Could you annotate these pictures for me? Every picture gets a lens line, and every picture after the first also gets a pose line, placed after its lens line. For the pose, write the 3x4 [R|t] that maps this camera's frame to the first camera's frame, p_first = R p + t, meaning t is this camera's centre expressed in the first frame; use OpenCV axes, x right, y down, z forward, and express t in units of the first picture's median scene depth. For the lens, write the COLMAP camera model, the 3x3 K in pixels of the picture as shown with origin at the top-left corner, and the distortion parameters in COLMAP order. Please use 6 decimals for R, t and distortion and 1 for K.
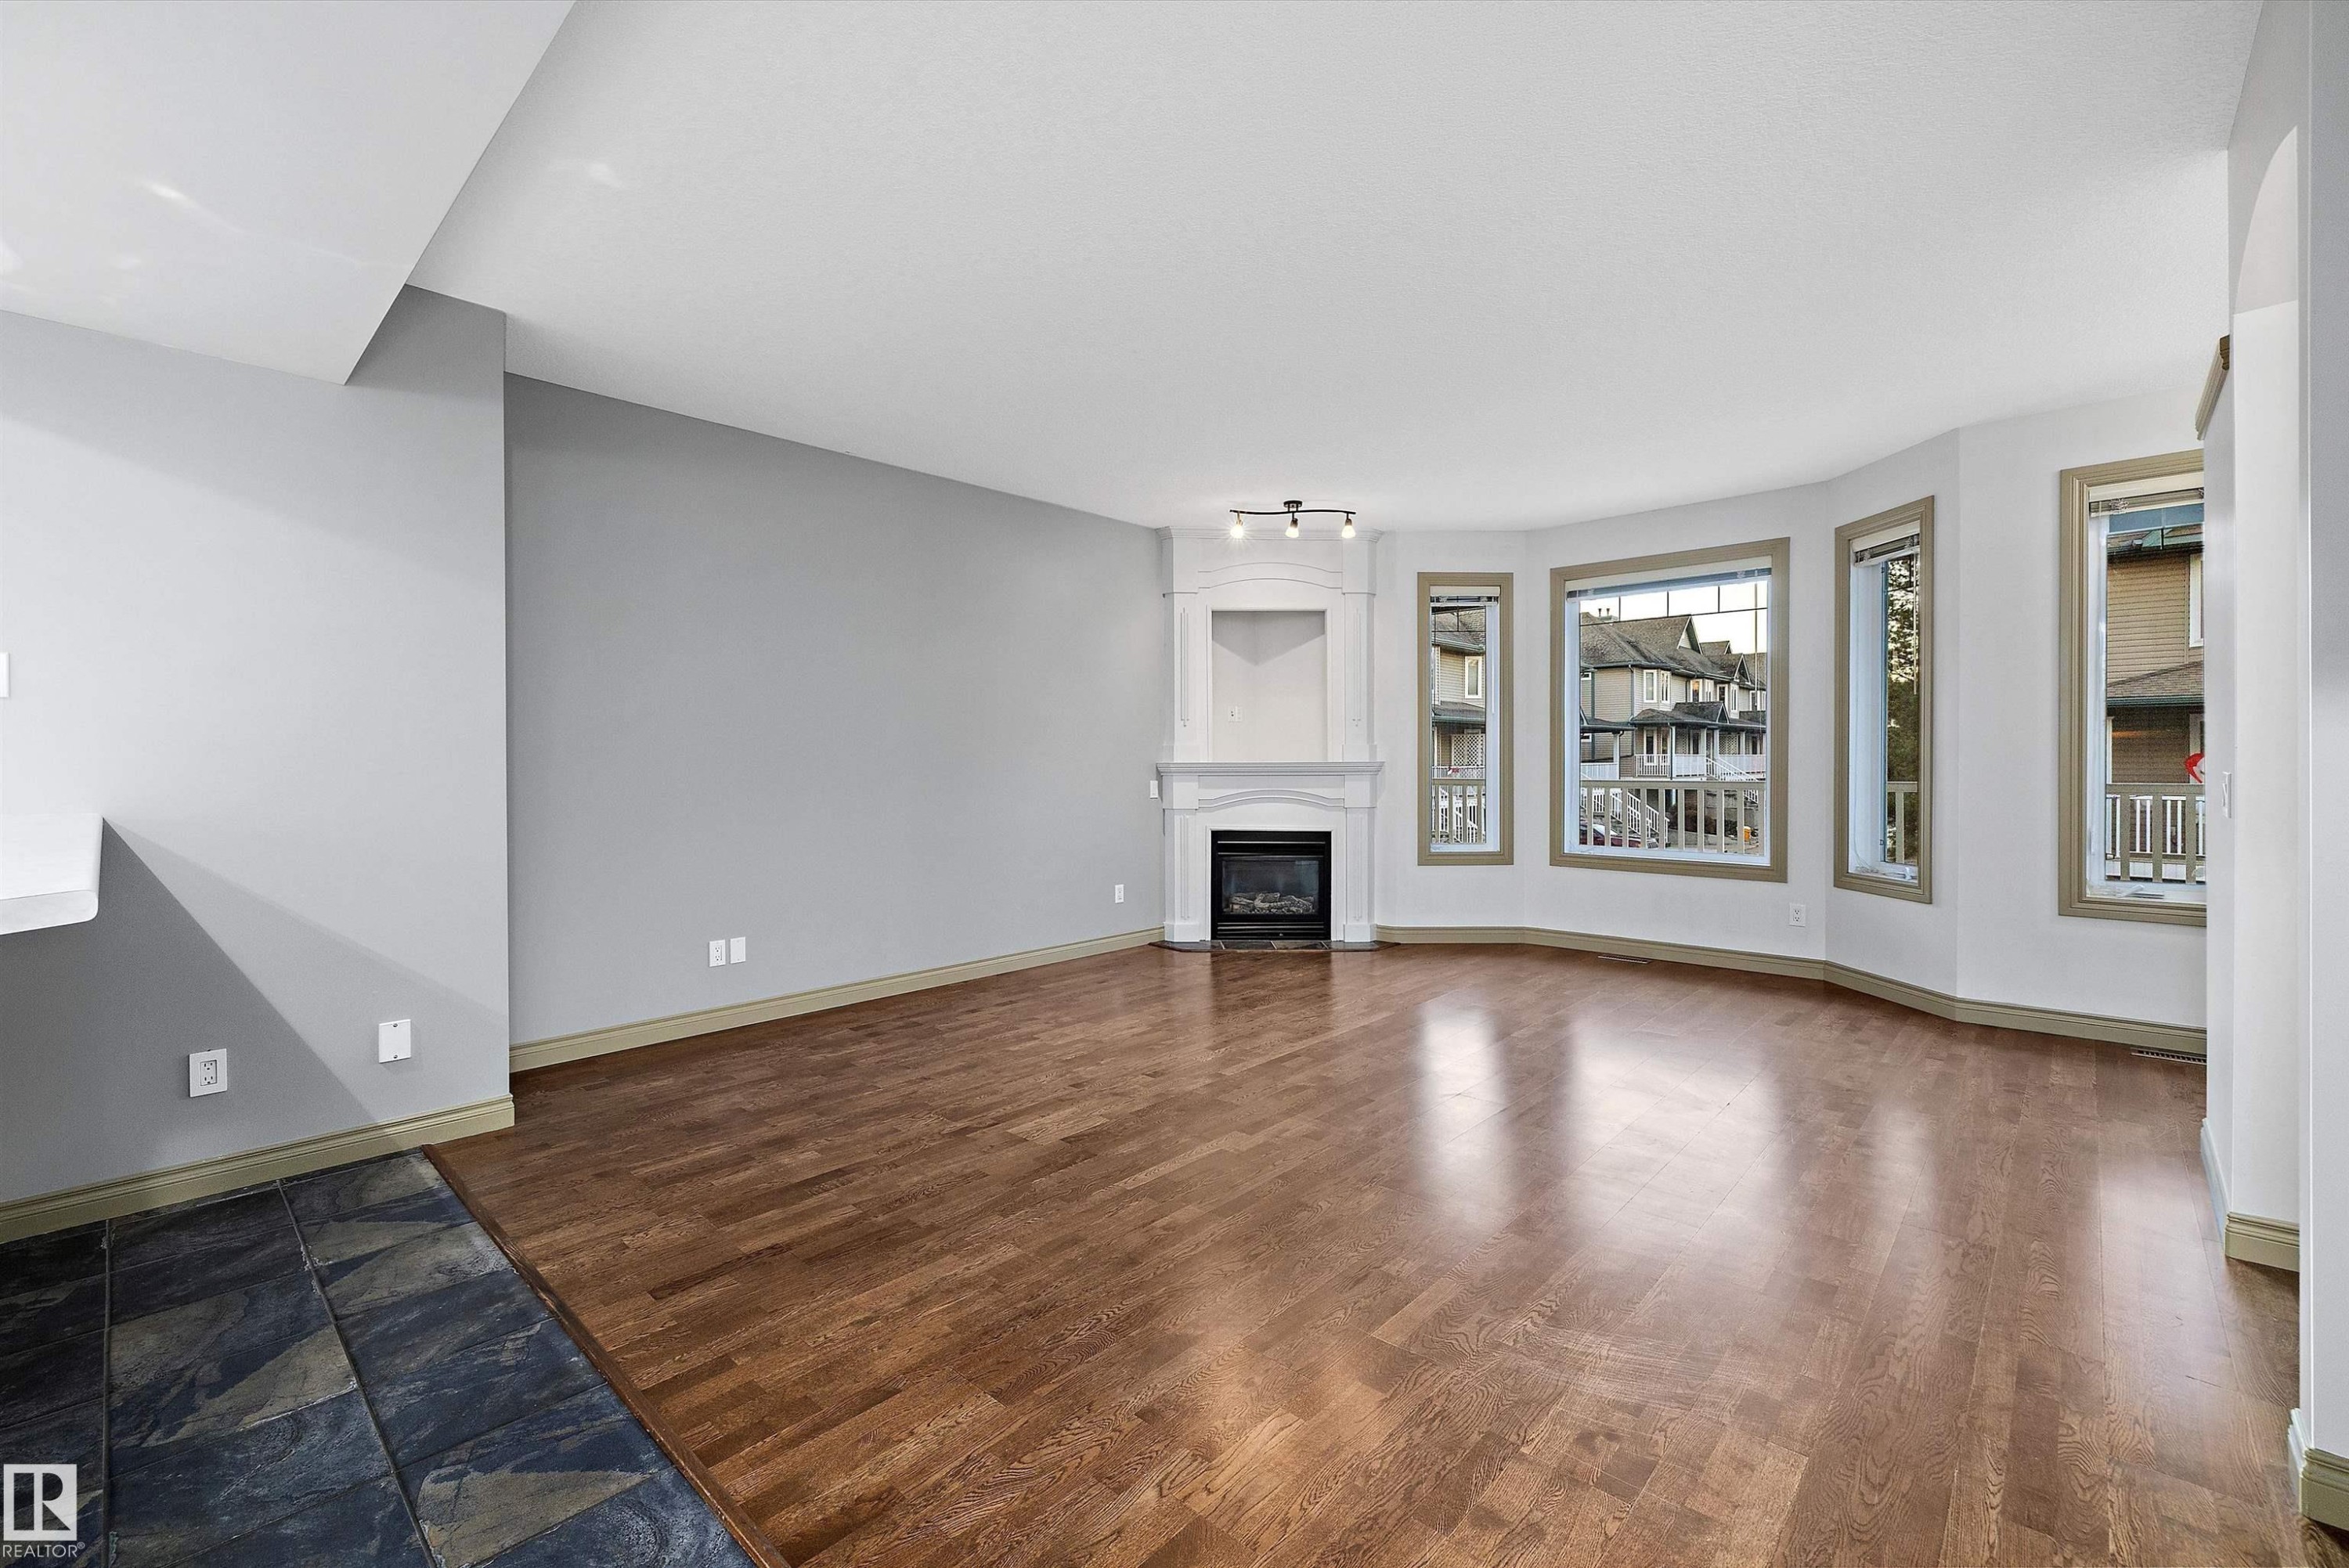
lens RADIAL K [[990.3, 0, 1172.8], [0, 990.3, 765.5], [0, 0, 1]] dist [0.000125, -0.000824]
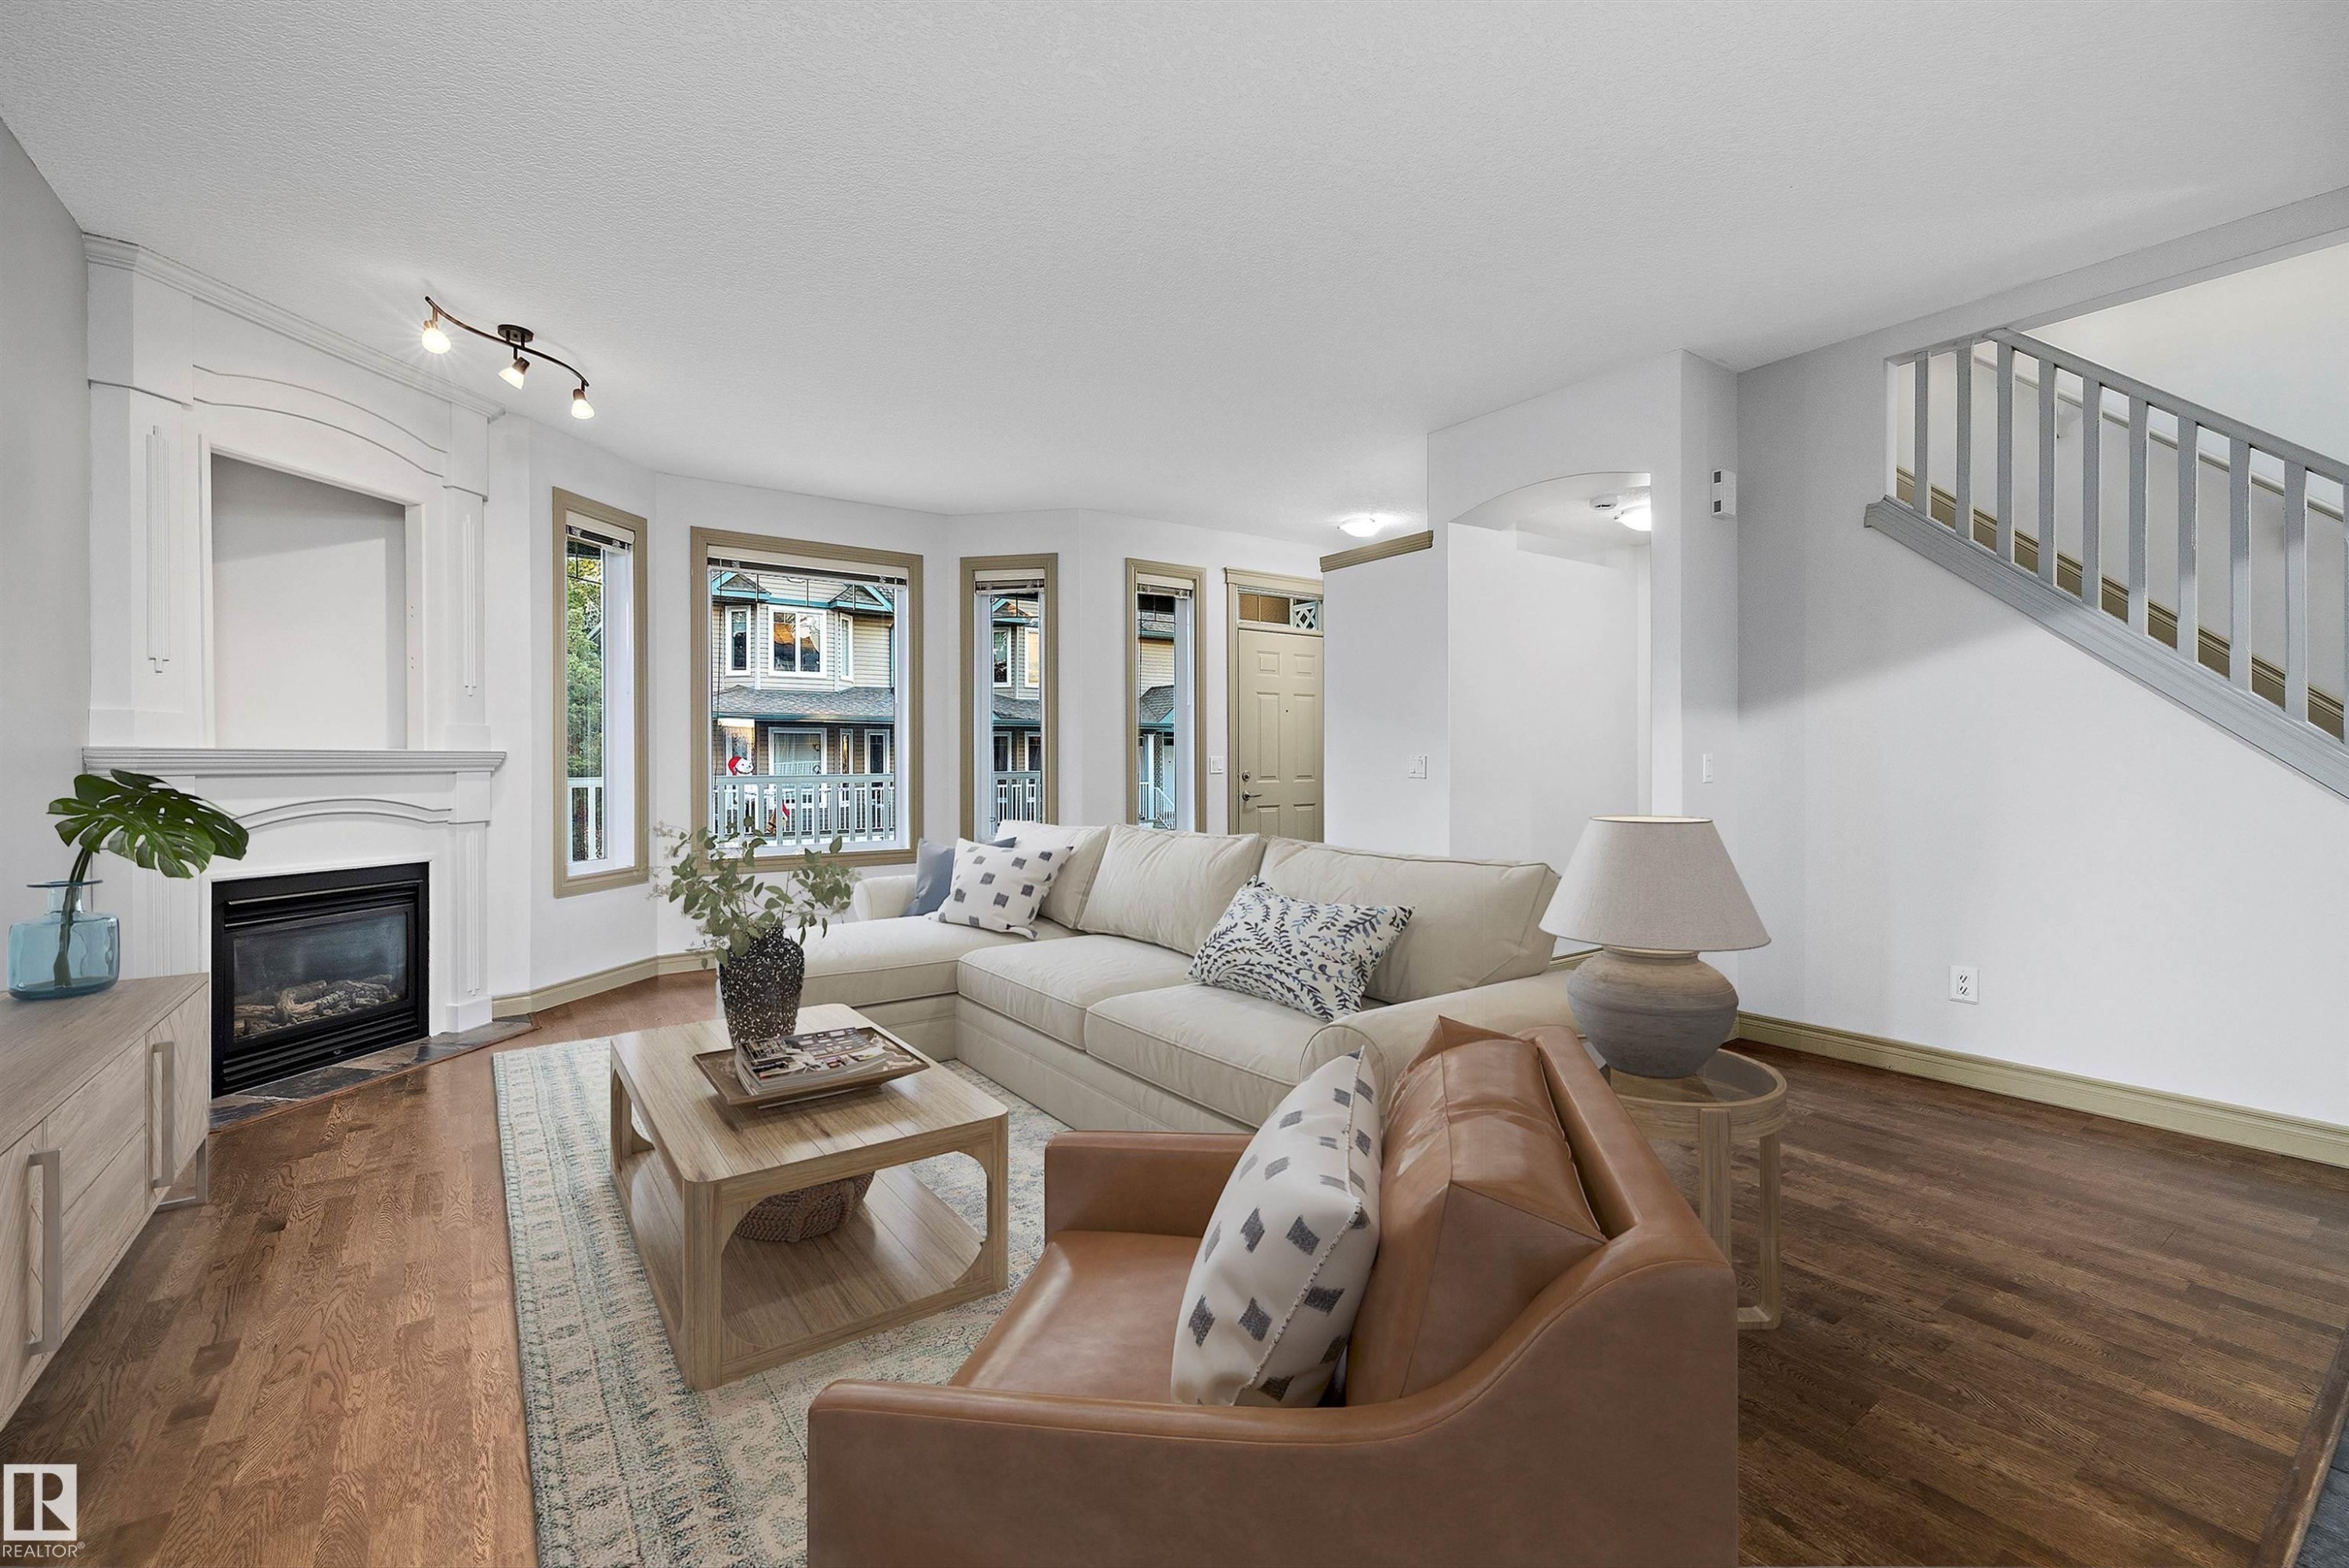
lens RADIAL K [[990.3, 0, 1164.4], [0, 990.3, 766.2], [0, 0, 1]] dist [0.000125, -0.000824]
pose [[0.200693, -0.001923, 0.979652, -0.378465], [0.006469, 0.999979, 0.000637, 0.009487], [-0.979633, 0.006210, 0.200701, 0.444352]]
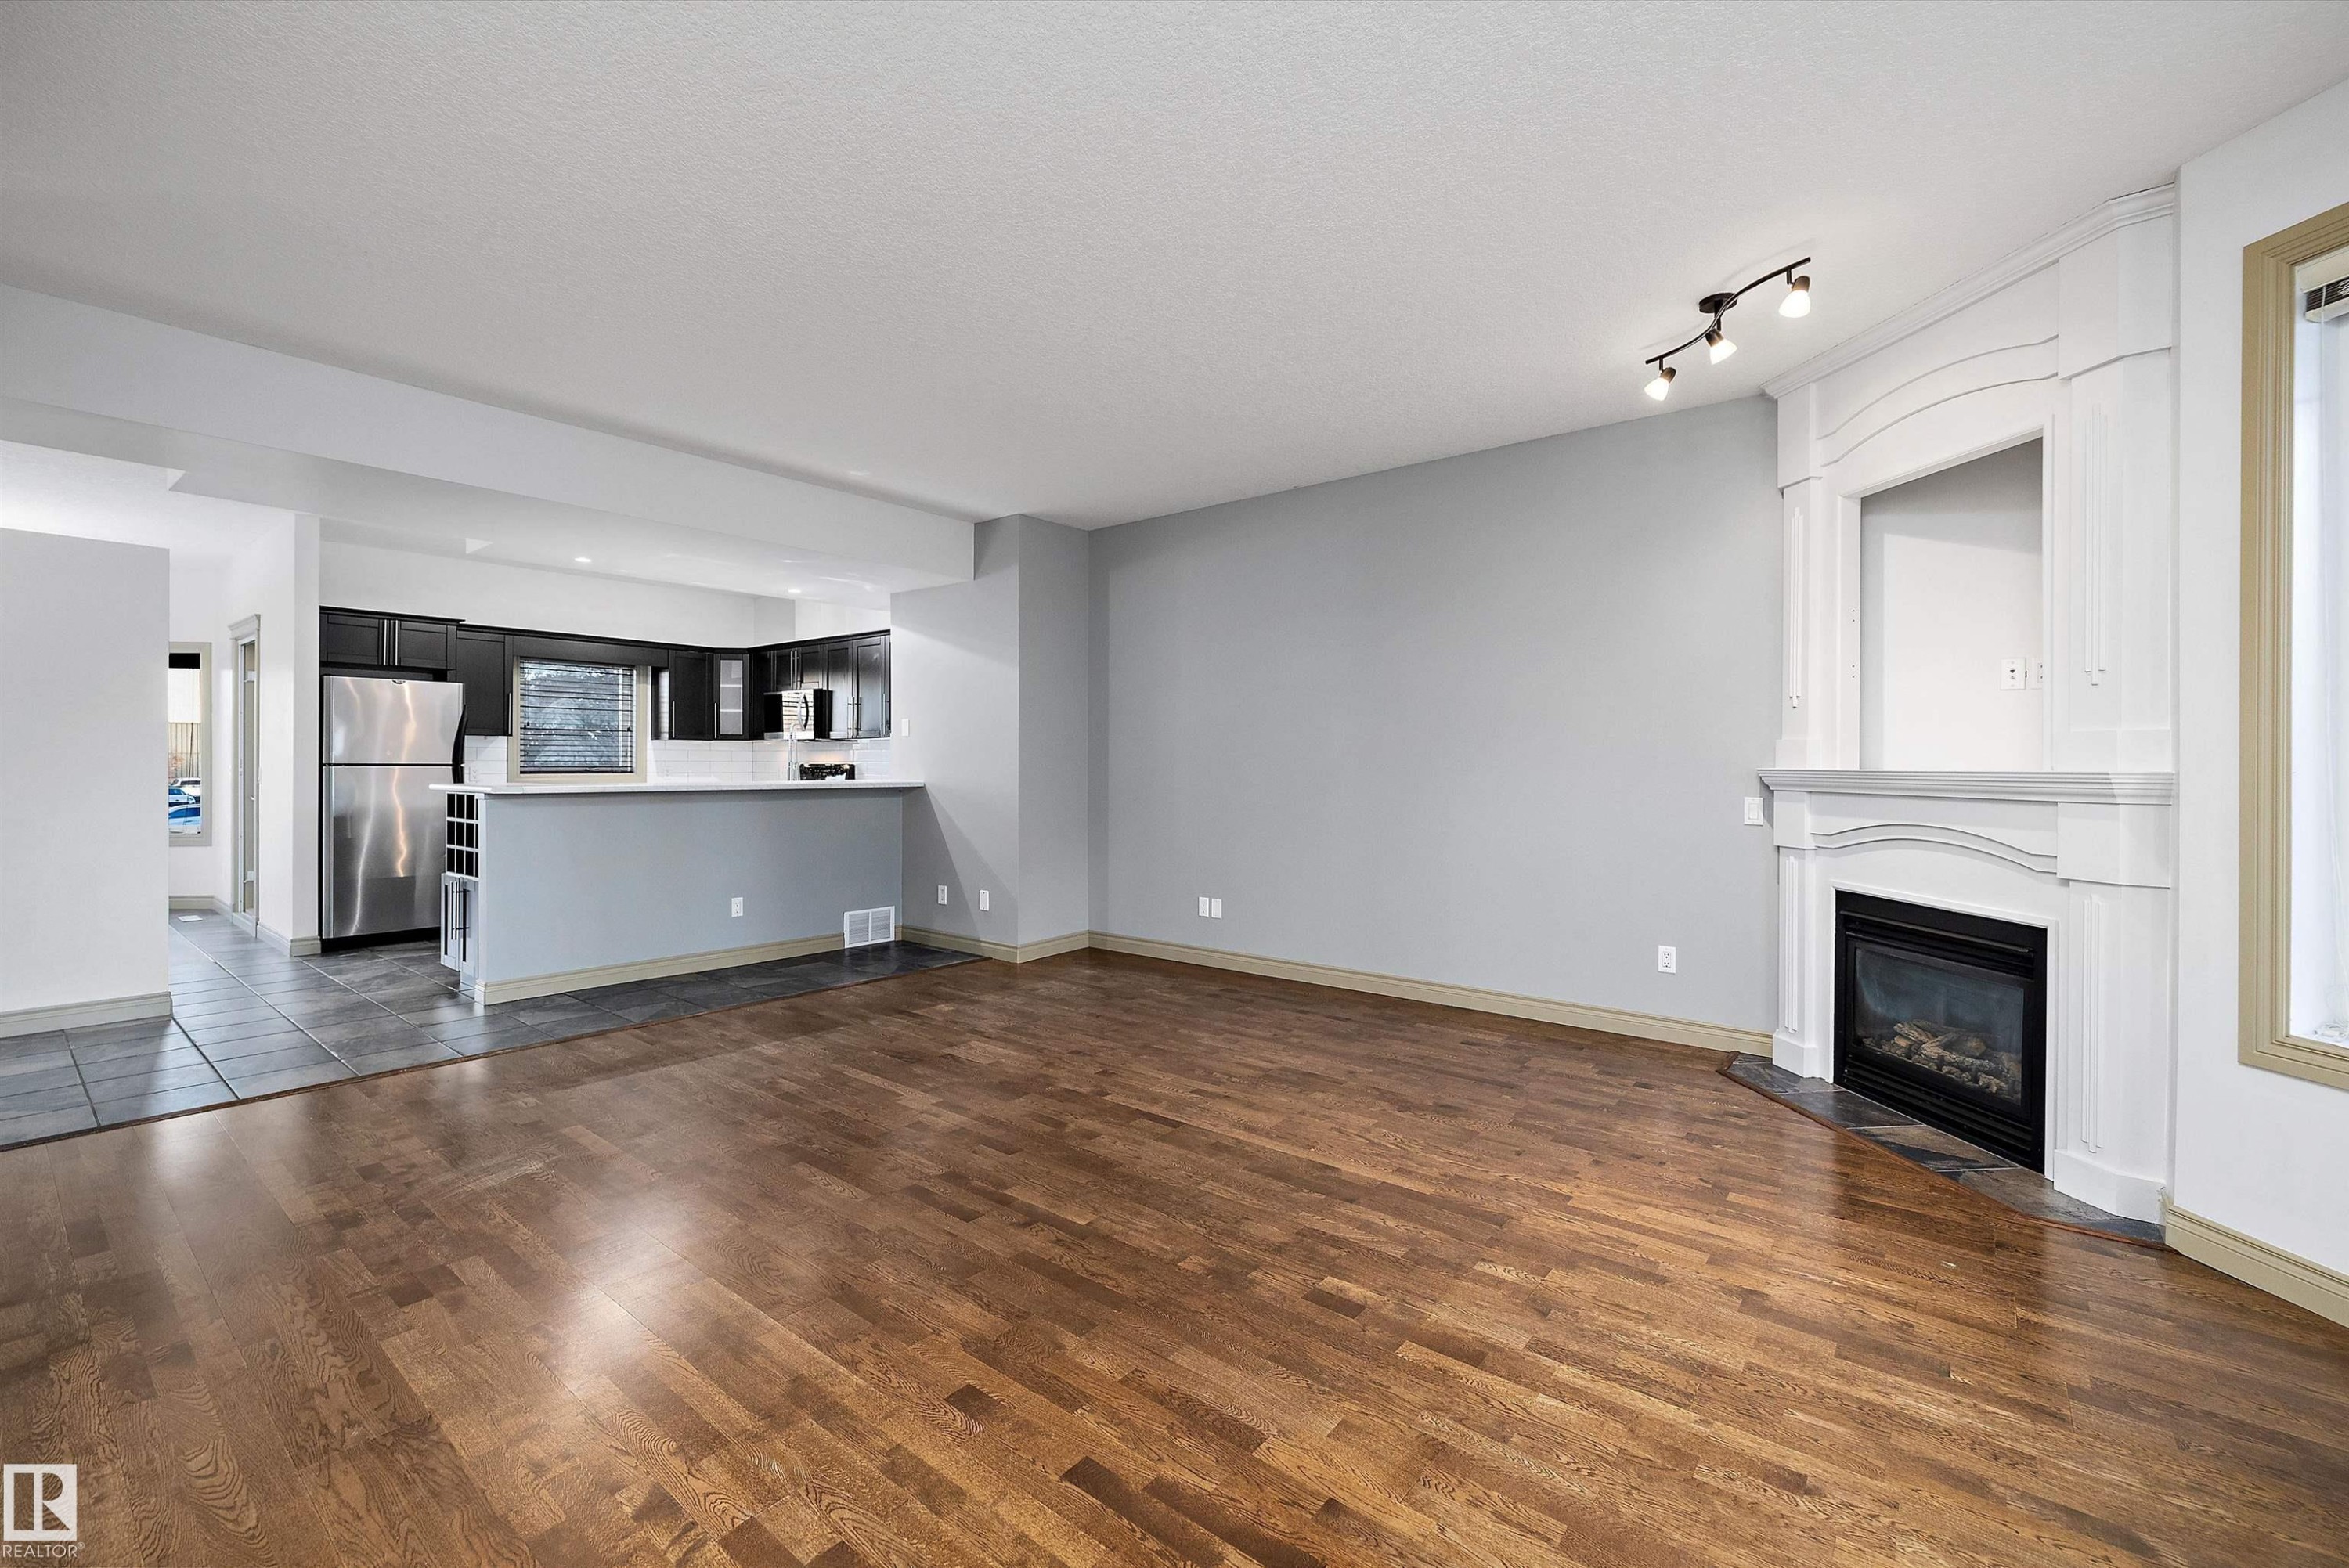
lens RADIAL K [[990.3, 0, 1157.5], [0, 990.3, 772.2], [0, 0, 1]] dist [0.000125, -0.000824]
pose [[0.056498, 0.012942, -0.998319, 0.609645], [-0.010061, 0.999873, 0.012392, -0.004617], [0.998352, 0.009344, 0.056621, 0.612805]]
